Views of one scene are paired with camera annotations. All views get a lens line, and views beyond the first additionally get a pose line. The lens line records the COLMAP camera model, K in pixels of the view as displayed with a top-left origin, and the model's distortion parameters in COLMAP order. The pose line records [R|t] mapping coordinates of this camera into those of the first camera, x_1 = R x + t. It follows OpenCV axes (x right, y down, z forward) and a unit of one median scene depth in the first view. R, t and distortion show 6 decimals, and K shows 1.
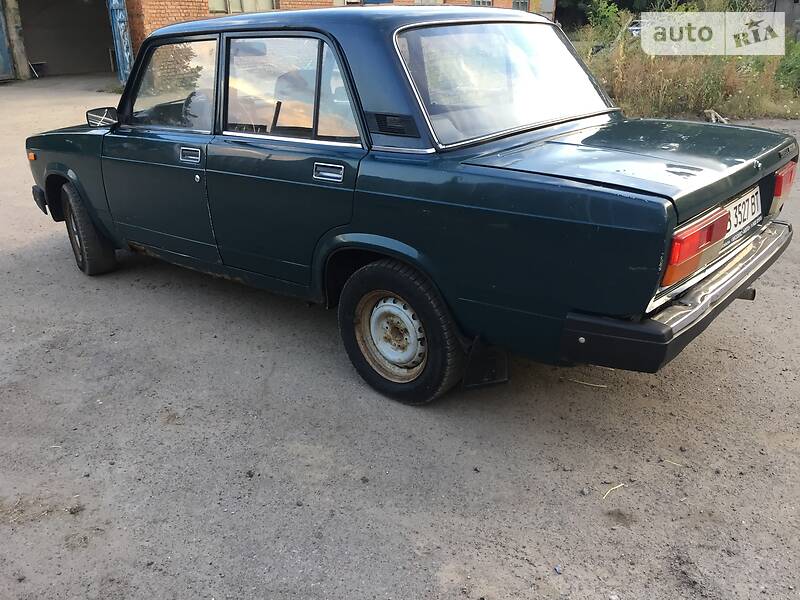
lens RADIAL K [[682.1, 0, 400.0], [0, 682.1, 300.0], [0, 0, 1]] dist [0.078359, -0.108628]
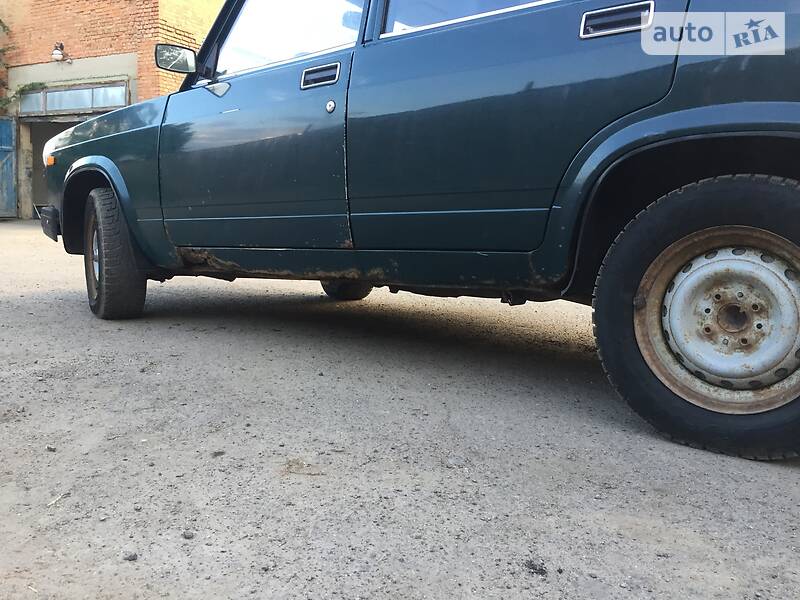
lens RADIAL K [[682.1, 0, 400.0], [0, 682.1, 300.0], [0, 0, 1]] dist [0.078359, -0.108628]
pose [[0.998582, 0.045804, 0.027137, -0.271323], [-0.037263, 0.965368, -0.258216, 0.179072], [-0.038025, 0.256838, 0.965706, 0.487119]]
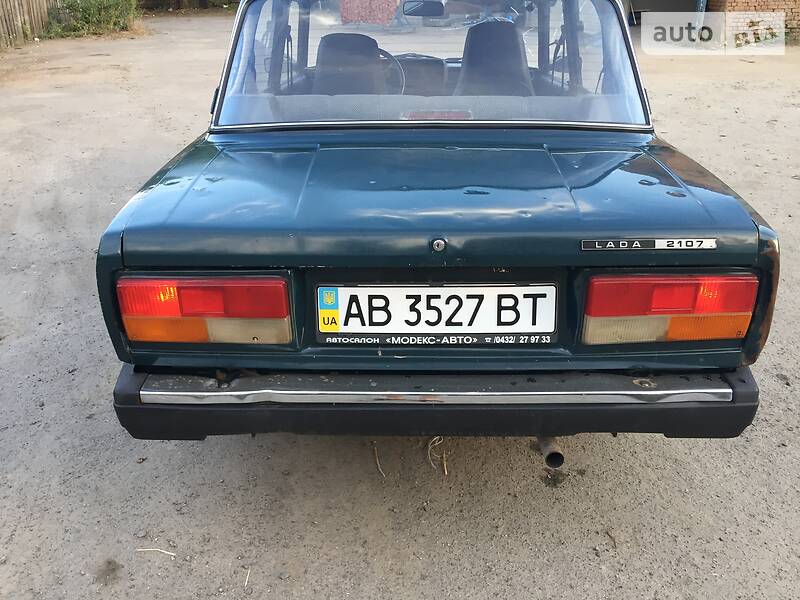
lens RADIAL K [[682.1, 0, 400.0], [0, 682.1, 300.0], [0, 0, 1]] dist [0.078359, -0.108628]
pose [[0.641327, 0.333328, -0.691080, 0.777530], [-0.288633, 0.939353, 0.185223, -0.207317], [0.710908, 0.080680, 0.698642, 0.460361]]
